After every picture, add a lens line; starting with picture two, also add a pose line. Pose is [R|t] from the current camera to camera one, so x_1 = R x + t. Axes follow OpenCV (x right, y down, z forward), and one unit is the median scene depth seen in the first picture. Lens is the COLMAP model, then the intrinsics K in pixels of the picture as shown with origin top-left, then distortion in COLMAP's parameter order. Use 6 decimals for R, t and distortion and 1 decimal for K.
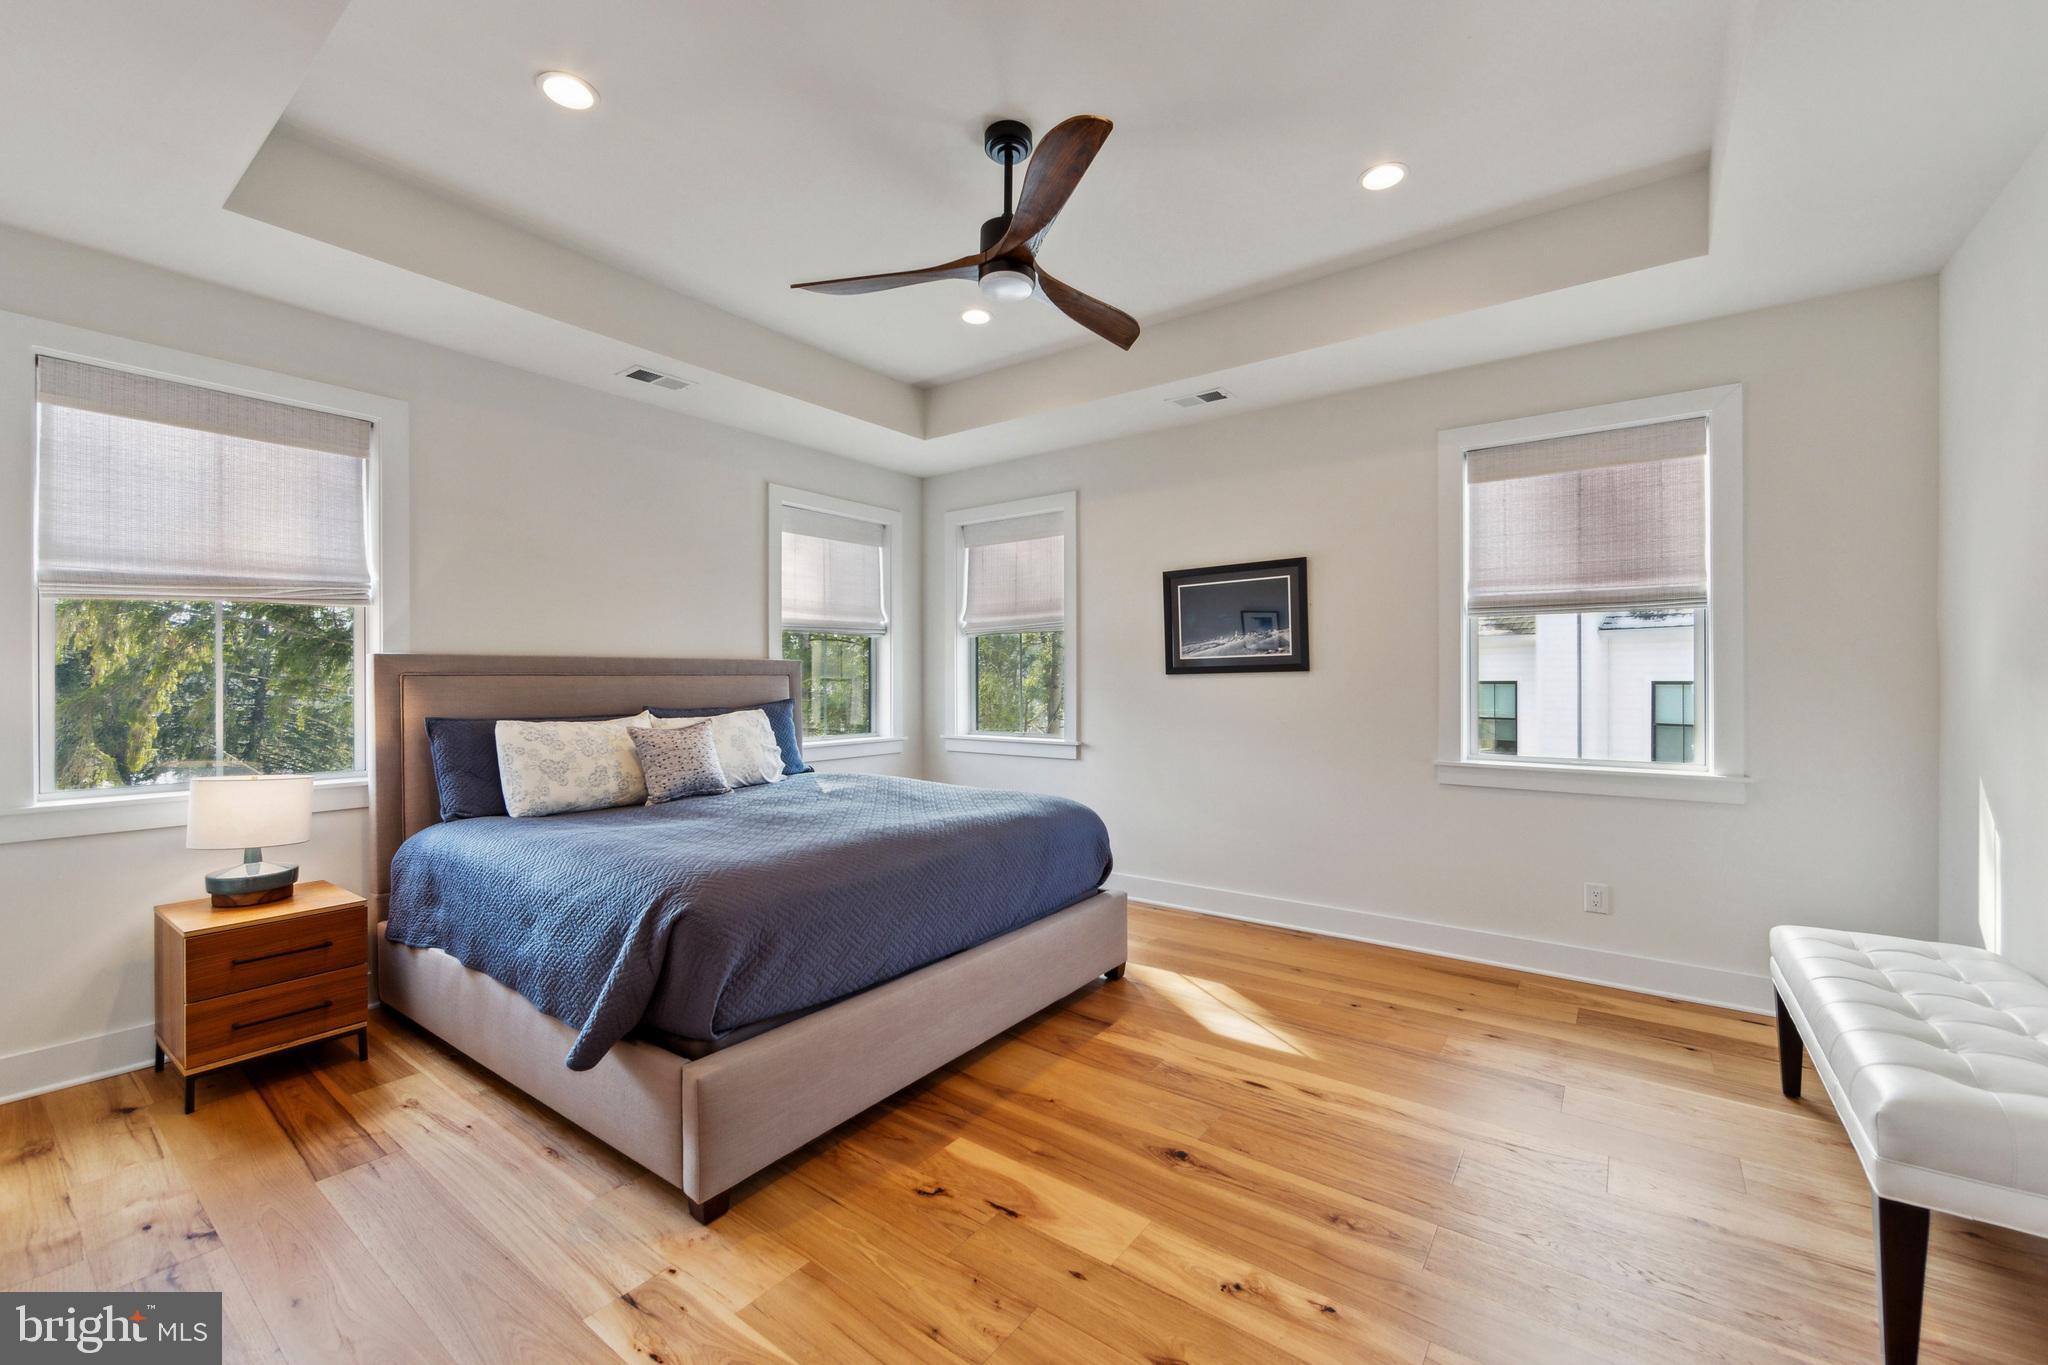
lens RADIAL K [[812.2, 0, 1029.6], [0, 812.2, 683.2], [0, 0, 1]] dist [0.001304, 0.000099]
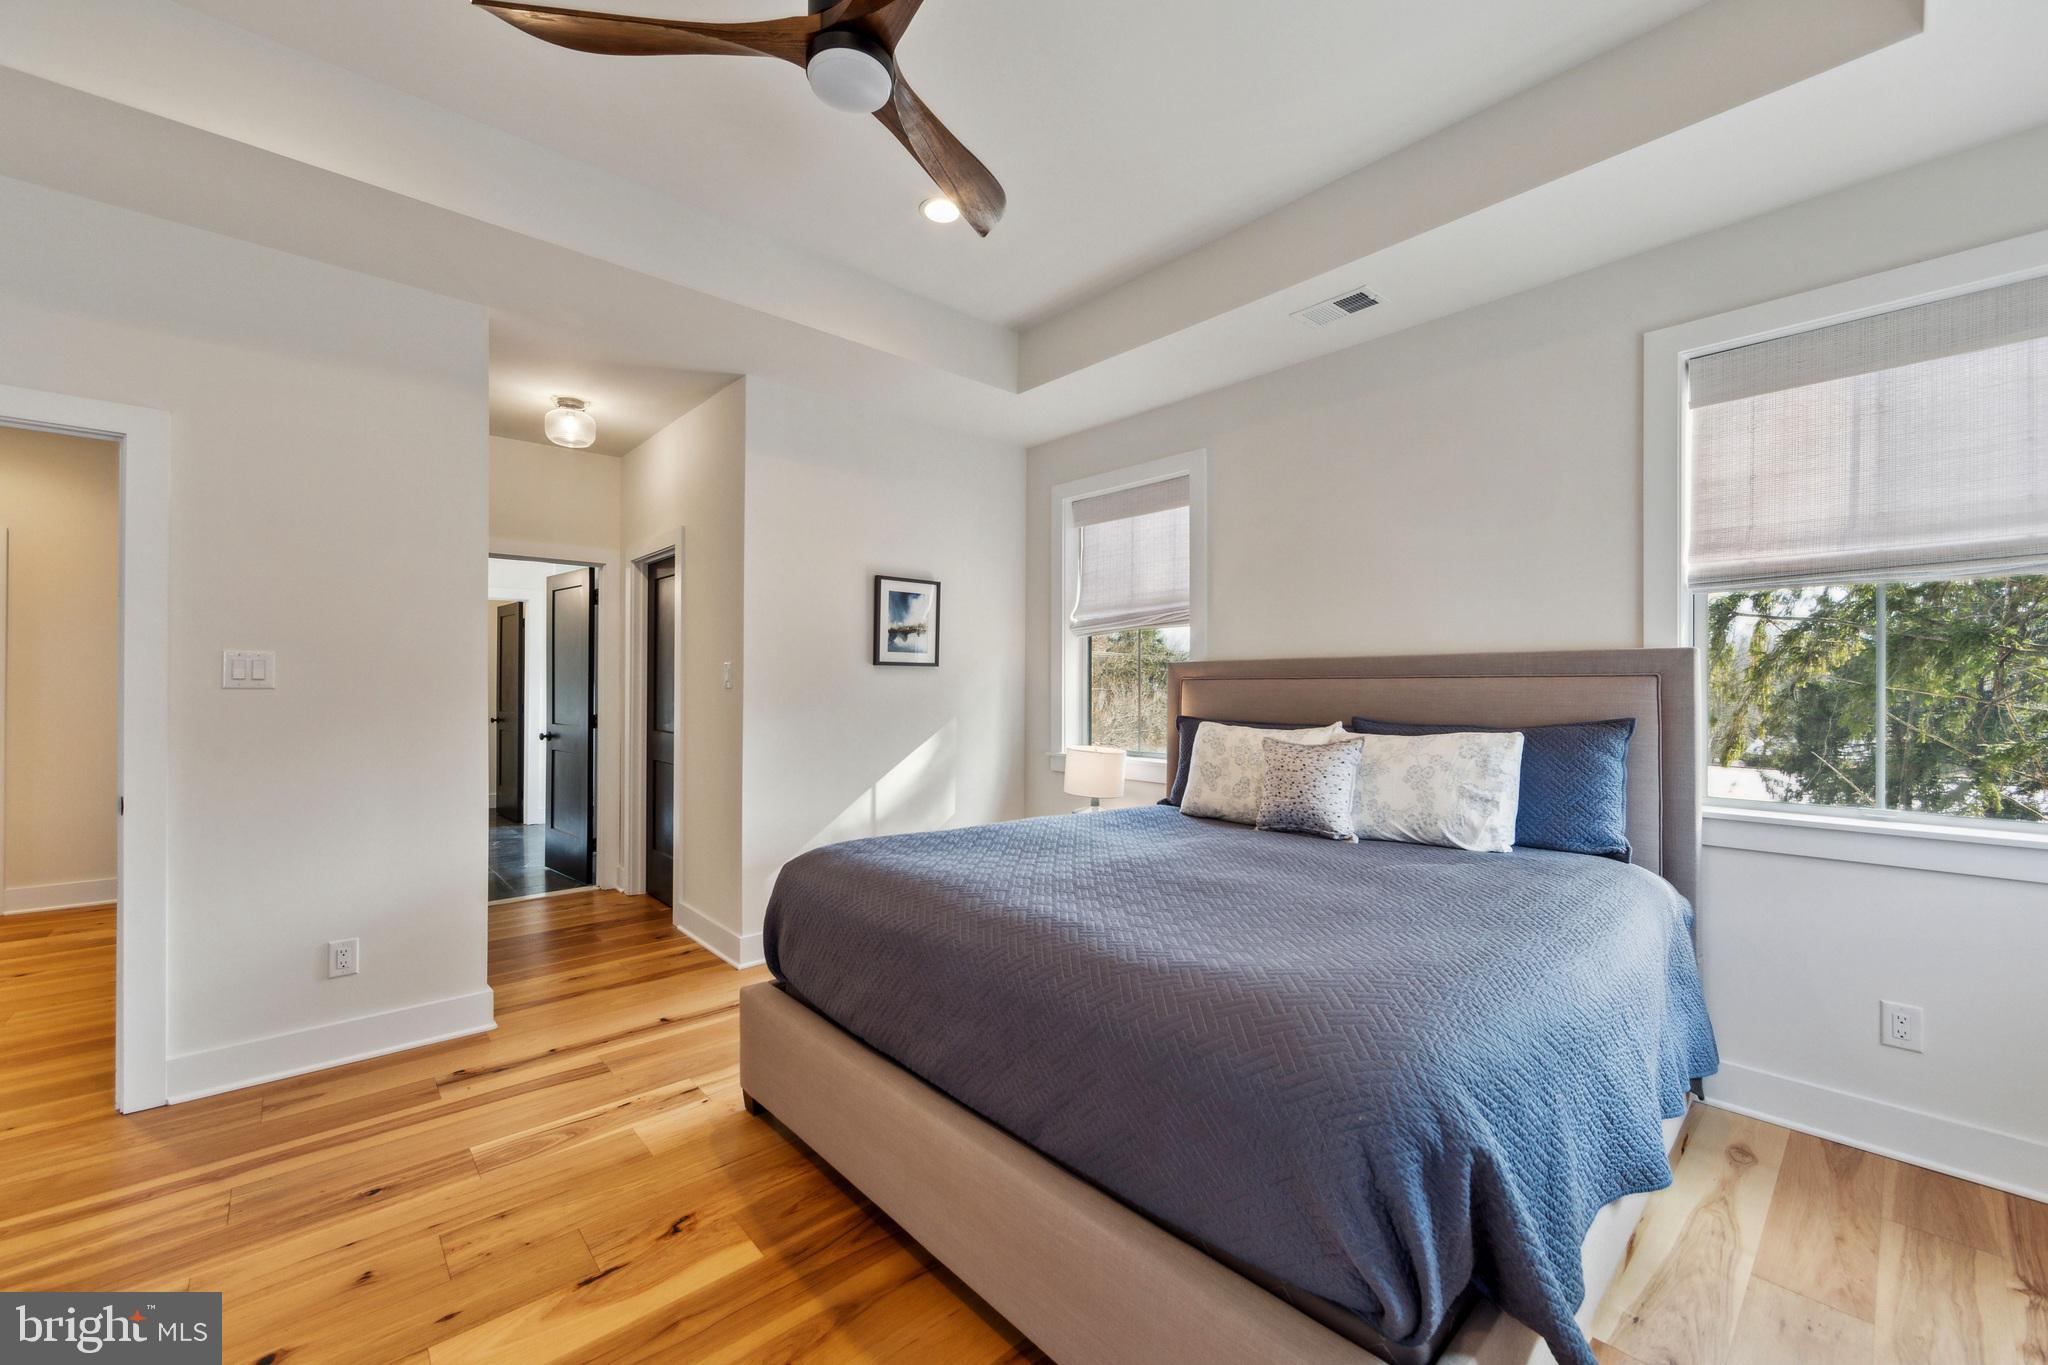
lens RADIAL K [[812.2, 0, 1031.6], [0, 812.2, 686.5], [0, 0, 1]] dist [0.001304, 0.000099]
pose [[-0.199262, 0.018194, -0.979777, 0.448950], [0.006698, 0.999830, 0.017204, -0.021092], [0.979923, -0.003135, -0.199350, 0.977899]]
